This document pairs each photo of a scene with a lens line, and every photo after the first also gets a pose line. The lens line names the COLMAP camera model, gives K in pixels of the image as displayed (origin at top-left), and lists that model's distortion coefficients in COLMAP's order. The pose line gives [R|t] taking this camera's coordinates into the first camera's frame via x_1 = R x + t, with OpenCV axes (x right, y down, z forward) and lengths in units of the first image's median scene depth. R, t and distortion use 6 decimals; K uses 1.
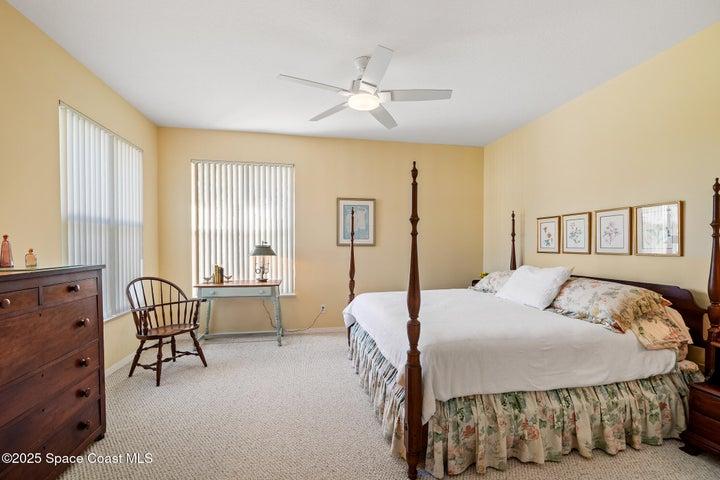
lens RADIAL K [[326.0, 0, 359.2], [0, 326.0, 245.3], [0, 0, 1]] dist [0.003057, -0.002948]
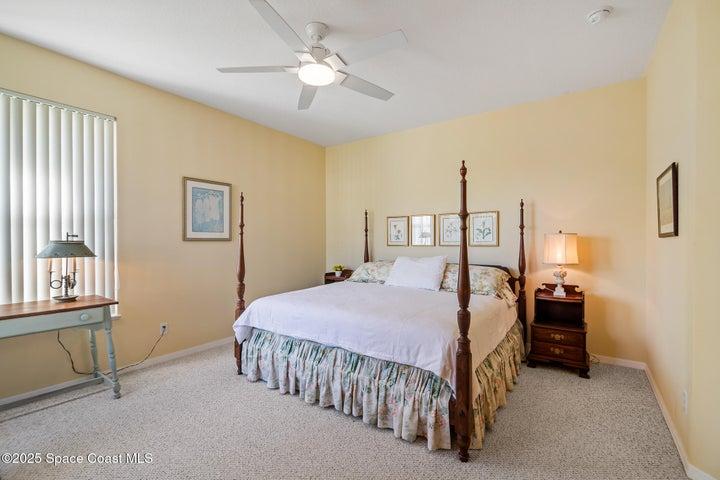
lens RADIAL K [[326.0, 0, 360.0], [0, 326.0, 238.3], [0, 0, 1]] dist [0.003057, -0.002948]
pose [[0.711052, 0.001116, 0.703139, -0.344585], [0.002461, 0.999989, -0.004076, -0.000097], [-0.703136, 0.004629, 0.711041, 0.204772]]
